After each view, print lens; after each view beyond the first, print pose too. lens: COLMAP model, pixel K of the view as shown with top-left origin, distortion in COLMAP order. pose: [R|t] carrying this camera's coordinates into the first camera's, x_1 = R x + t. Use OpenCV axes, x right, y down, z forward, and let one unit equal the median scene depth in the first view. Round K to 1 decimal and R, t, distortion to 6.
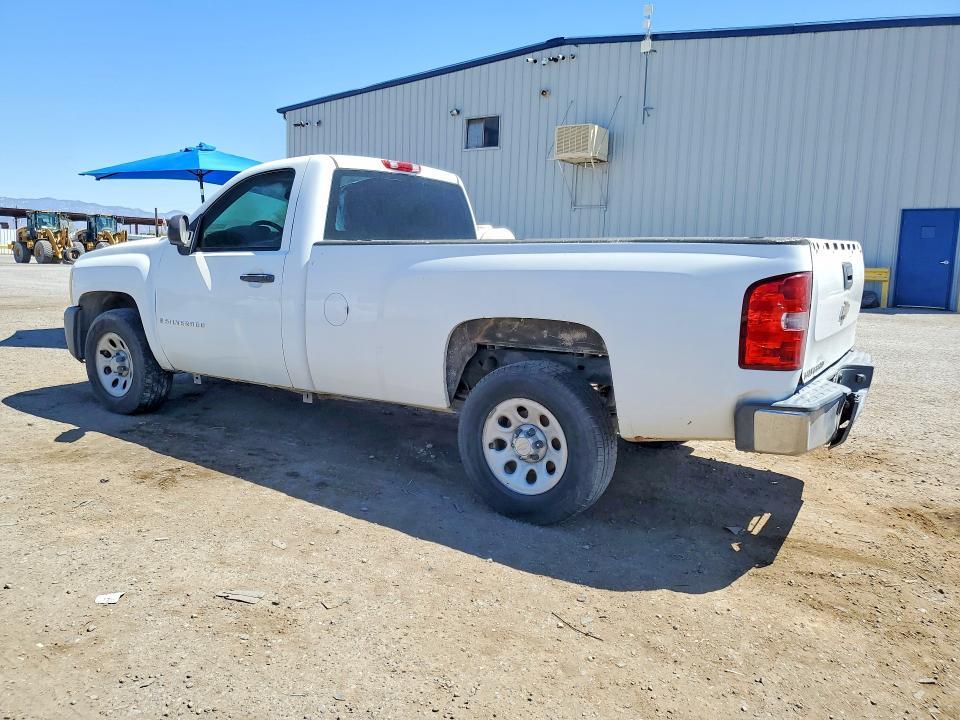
lens RADIAL K [[787.8, 0, 484.6], [0, 787.8, 343.7], [0, 0, 1]] dist [0.003896, -0.000338]
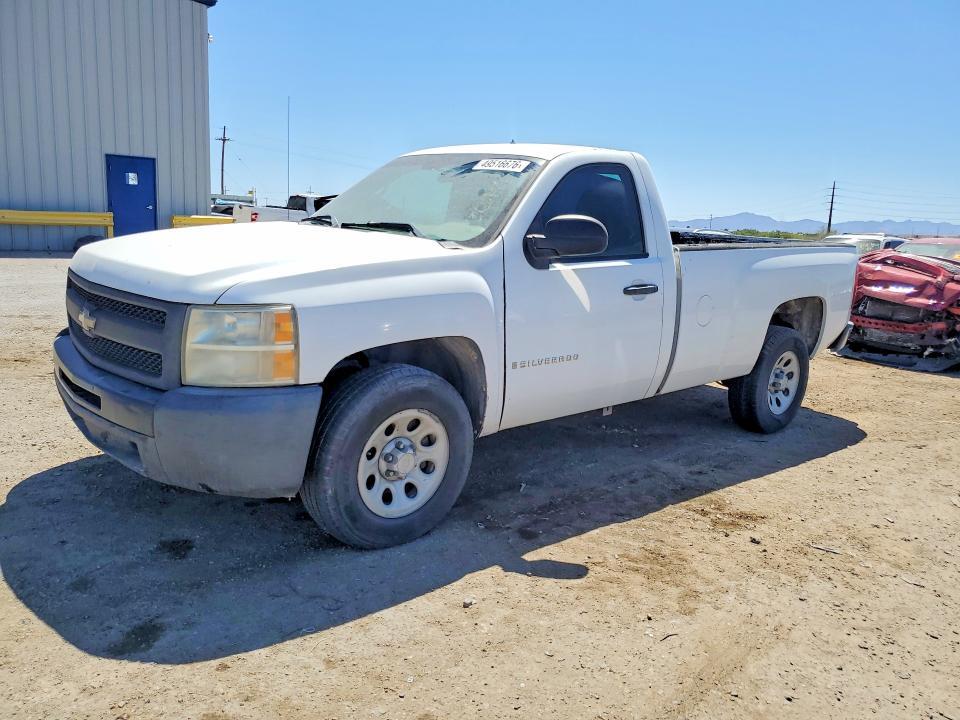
lens RADIAL K [[787.8, 0, 484.6], [0, 787.8, 343.7], [0, 0, 1]] dist [0.003896, -0.000338]
pose [[0.217169, -0.172831, 0.960712, -1.190165], [0.074397, 0.984268, 0.160252, -0.178059], [-0.973295, 0.036673, 0.226611, 0.960158]]
